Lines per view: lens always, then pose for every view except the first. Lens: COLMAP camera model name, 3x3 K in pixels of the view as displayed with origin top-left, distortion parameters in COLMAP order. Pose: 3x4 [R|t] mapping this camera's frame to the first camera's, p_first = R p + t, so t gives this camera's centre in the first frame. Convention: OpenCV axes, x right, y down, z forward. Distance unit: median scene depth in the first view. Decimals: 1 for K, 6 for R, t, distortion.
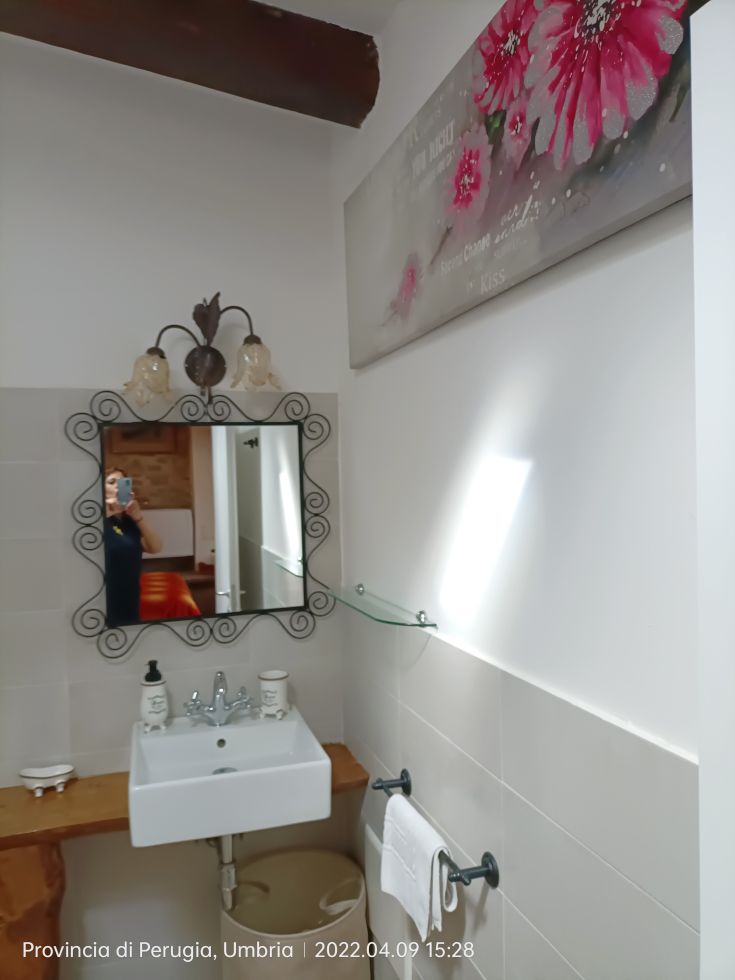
lens RADIAL K [[715.5, 0, 367.2], [0, 715.5, 494.2], [0, 0, 1]] dist [0.063247, -0.091505]
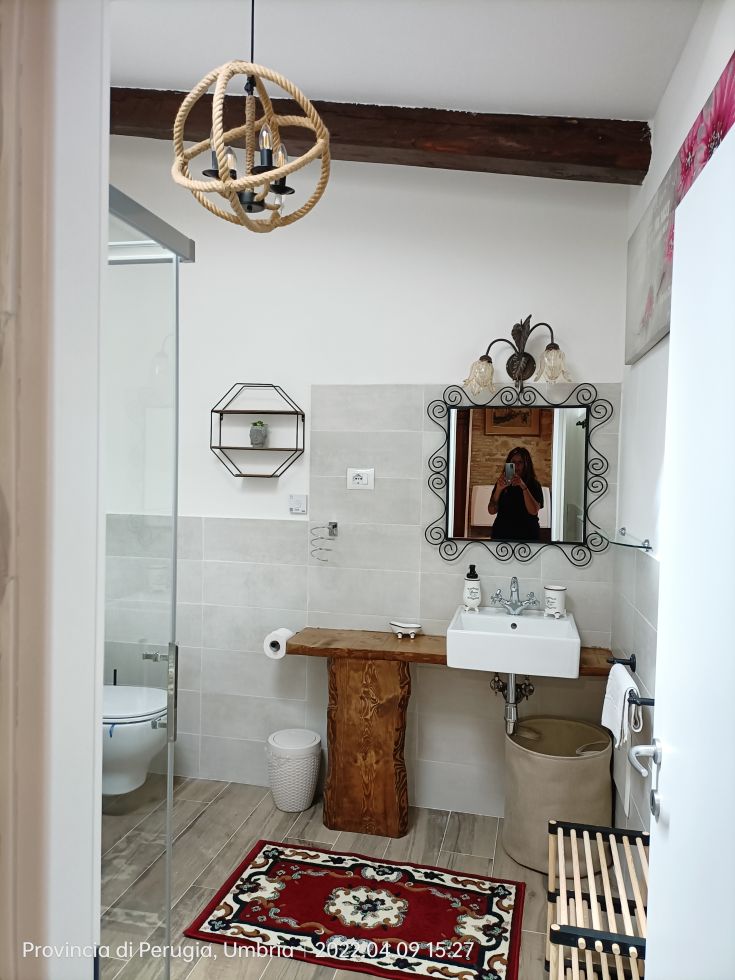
lens RADIAL K [[715.5, 0, 367.2], [0, 715.5, 494.2], [0, 0, 1]] dist [0.063247, -0.091505]
pose [[0.868475, 0.060924, -0.491976, 0.235355], [-0.051443, 0.998137, 0.032794, 0.045337], [0.493057, -0.003172, 0.869991, -0.403738]]
